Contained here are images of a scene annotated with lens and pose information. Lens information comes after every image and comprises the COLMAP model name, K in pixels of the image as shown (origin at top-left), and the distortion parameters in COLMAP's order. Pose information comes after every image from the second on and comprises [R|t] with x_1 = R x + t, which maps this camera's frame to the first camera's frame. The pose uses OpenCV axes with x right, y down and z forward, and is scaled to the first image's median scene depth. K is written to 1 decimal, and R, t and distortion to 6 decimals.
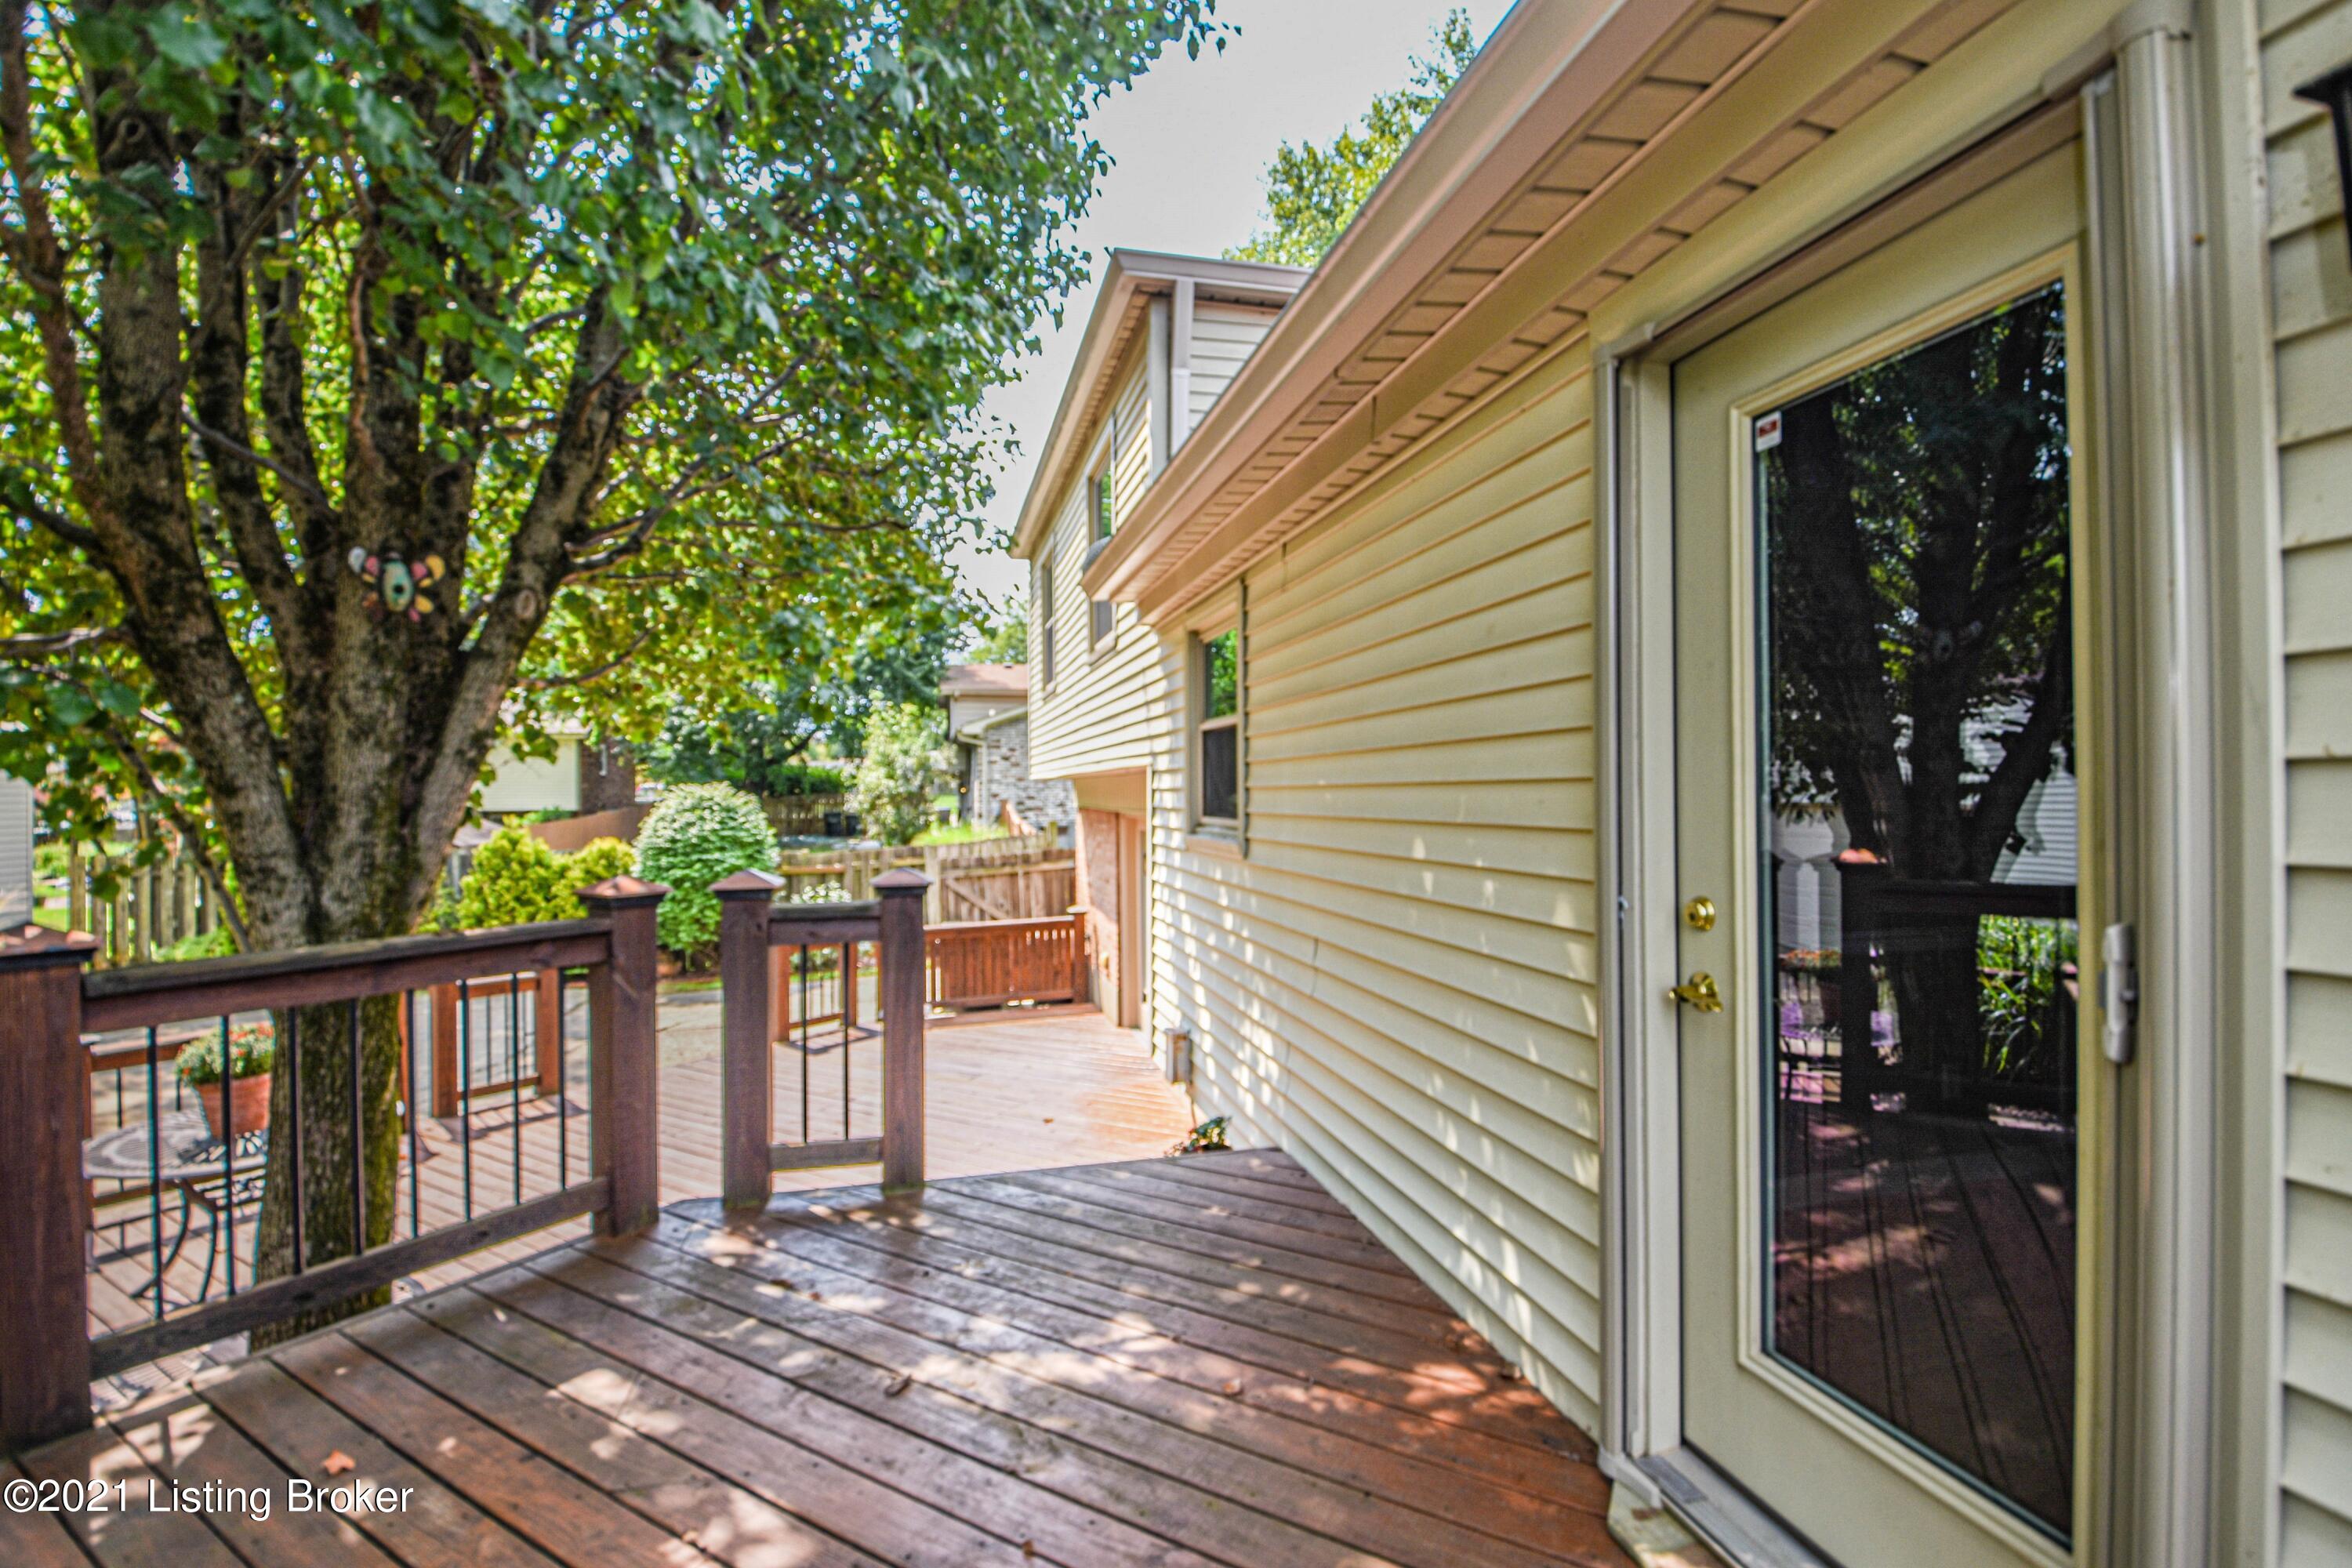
lens RADIAL K [[1072.8, 0, 1176.0], [0, 1072.8, 784.0], [0, 0, 1]] dist [-0.030918, 0.000459]
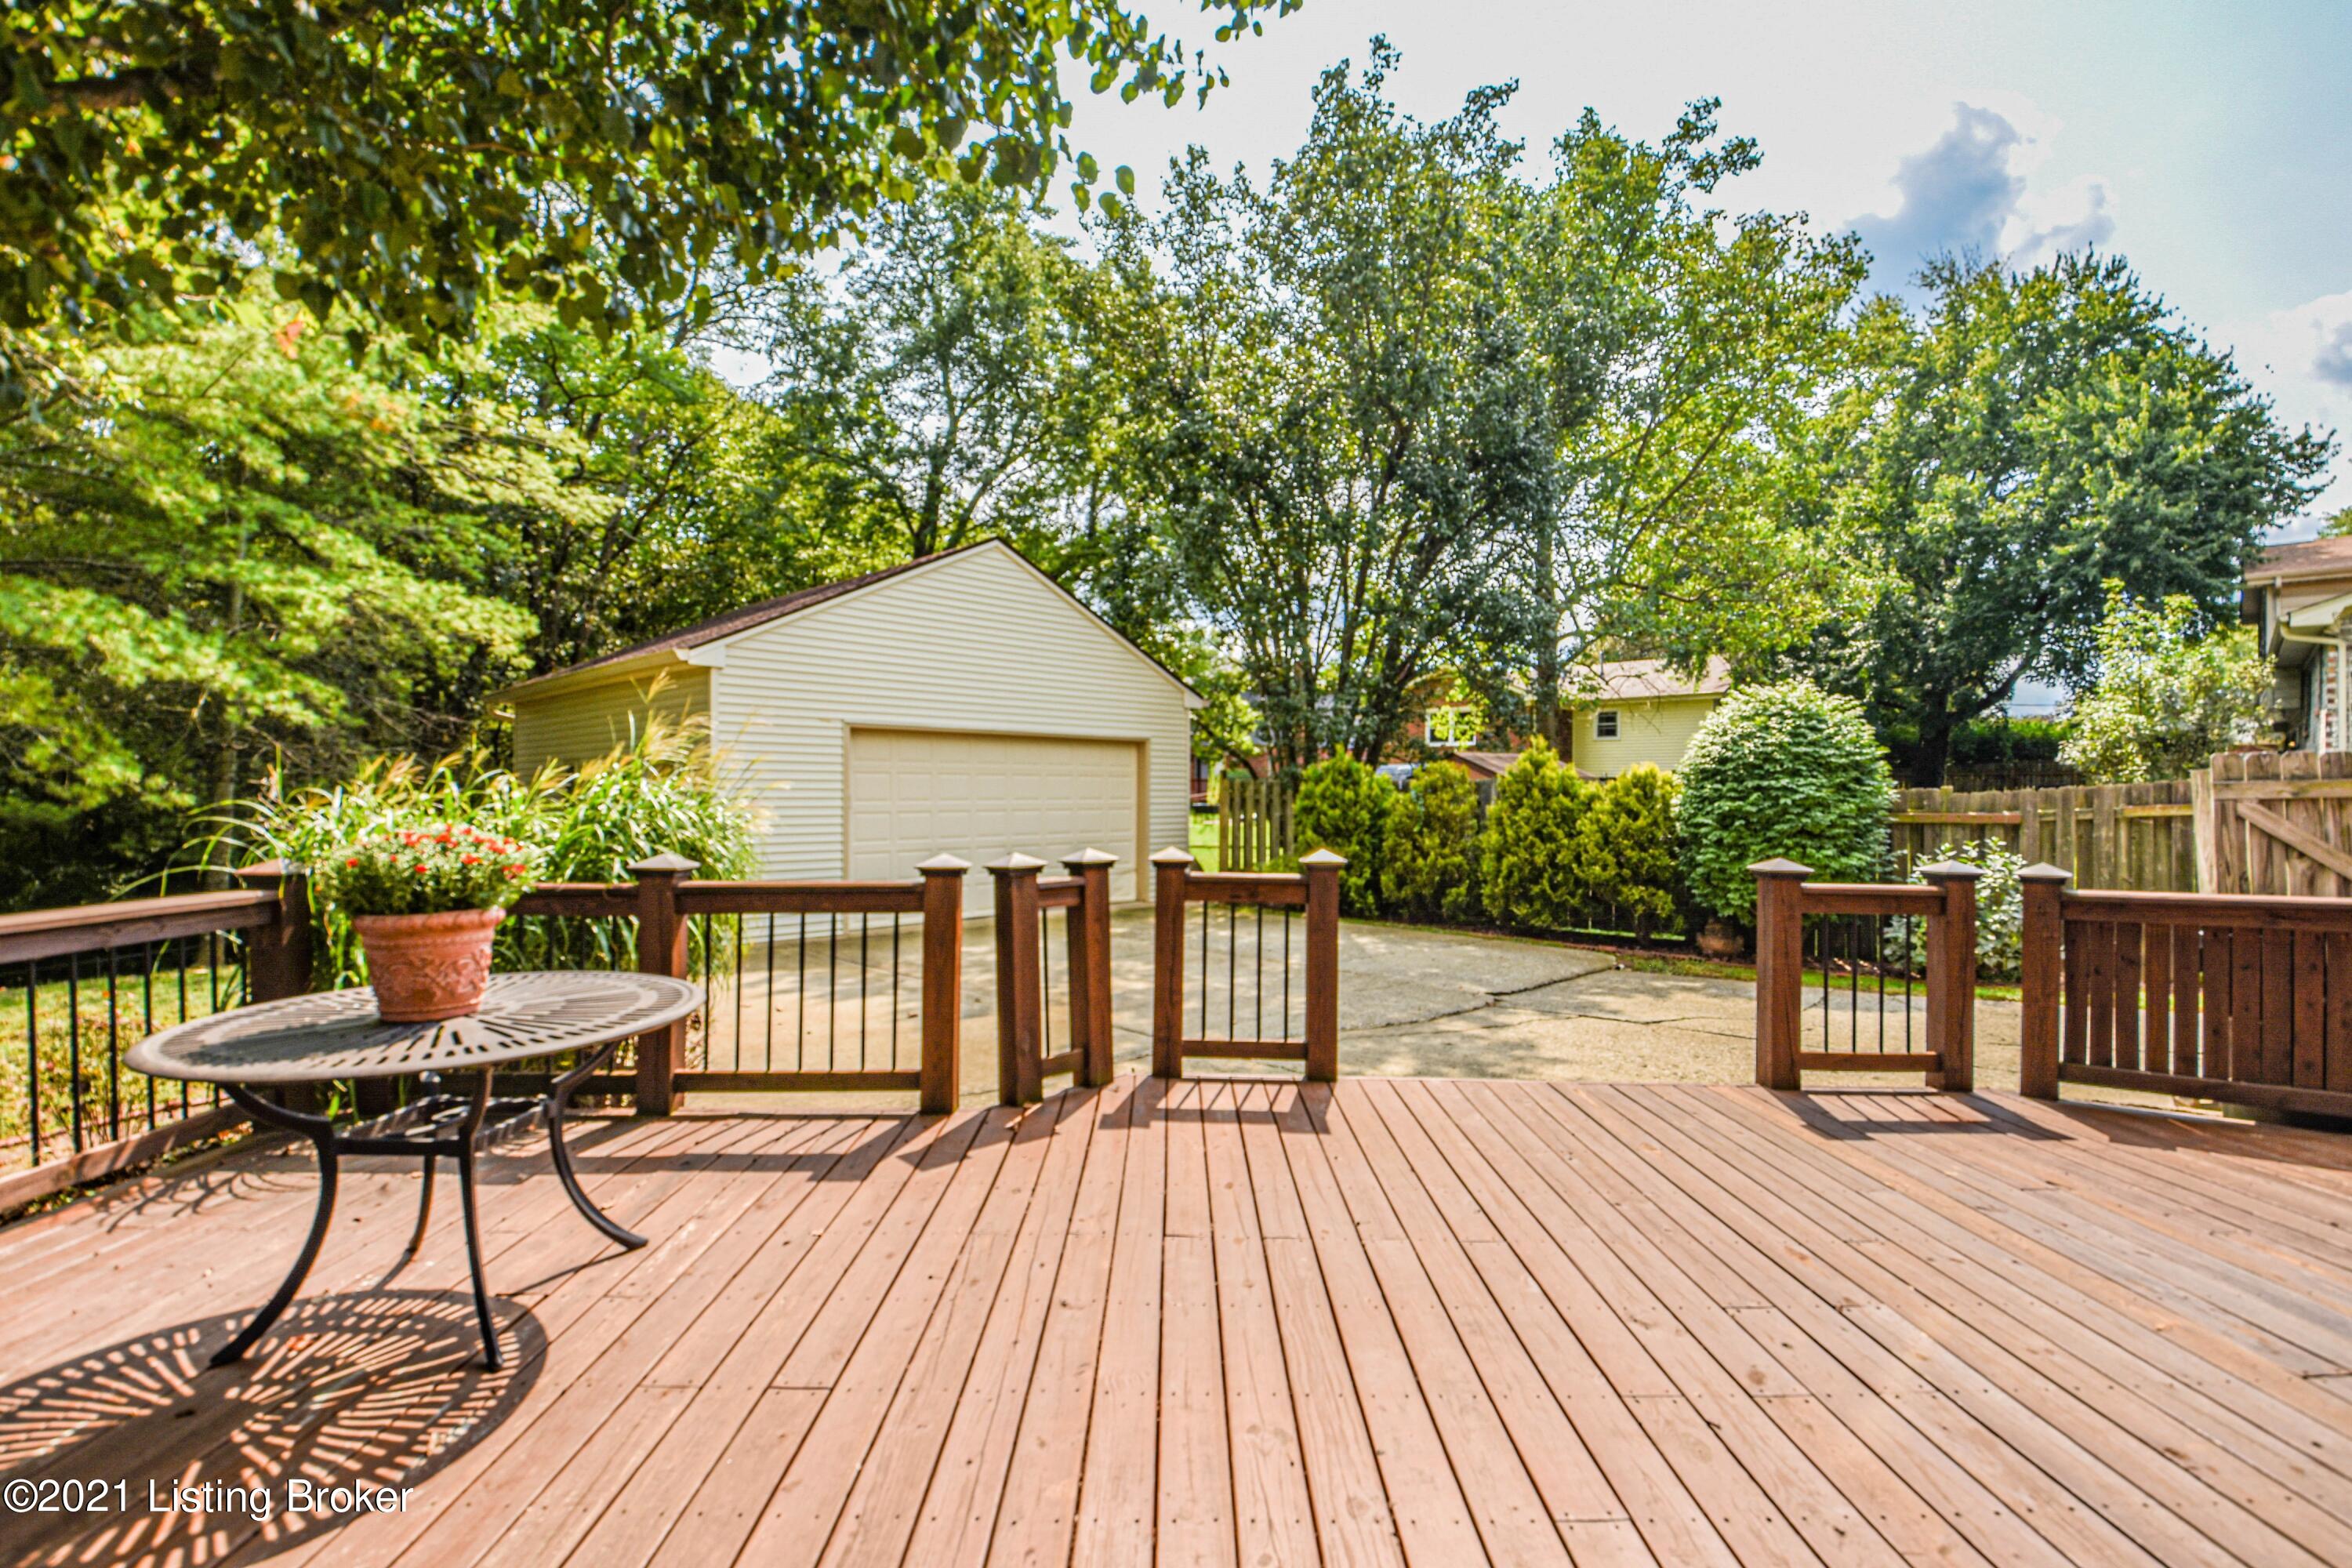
lens RADIAL K [[1072.8, 0, 1176.0], [0, 1072.8, 784.0], [0, 0, 1]] dist [-0.030918, 0.000459]
pose [[0.522946, 0.009983, -0.852308, -0.062485], [-0.003802, 0.999949, 0.009379, 0.062698], [0.852358, -0.001664, 0.522957, 0.323686]]
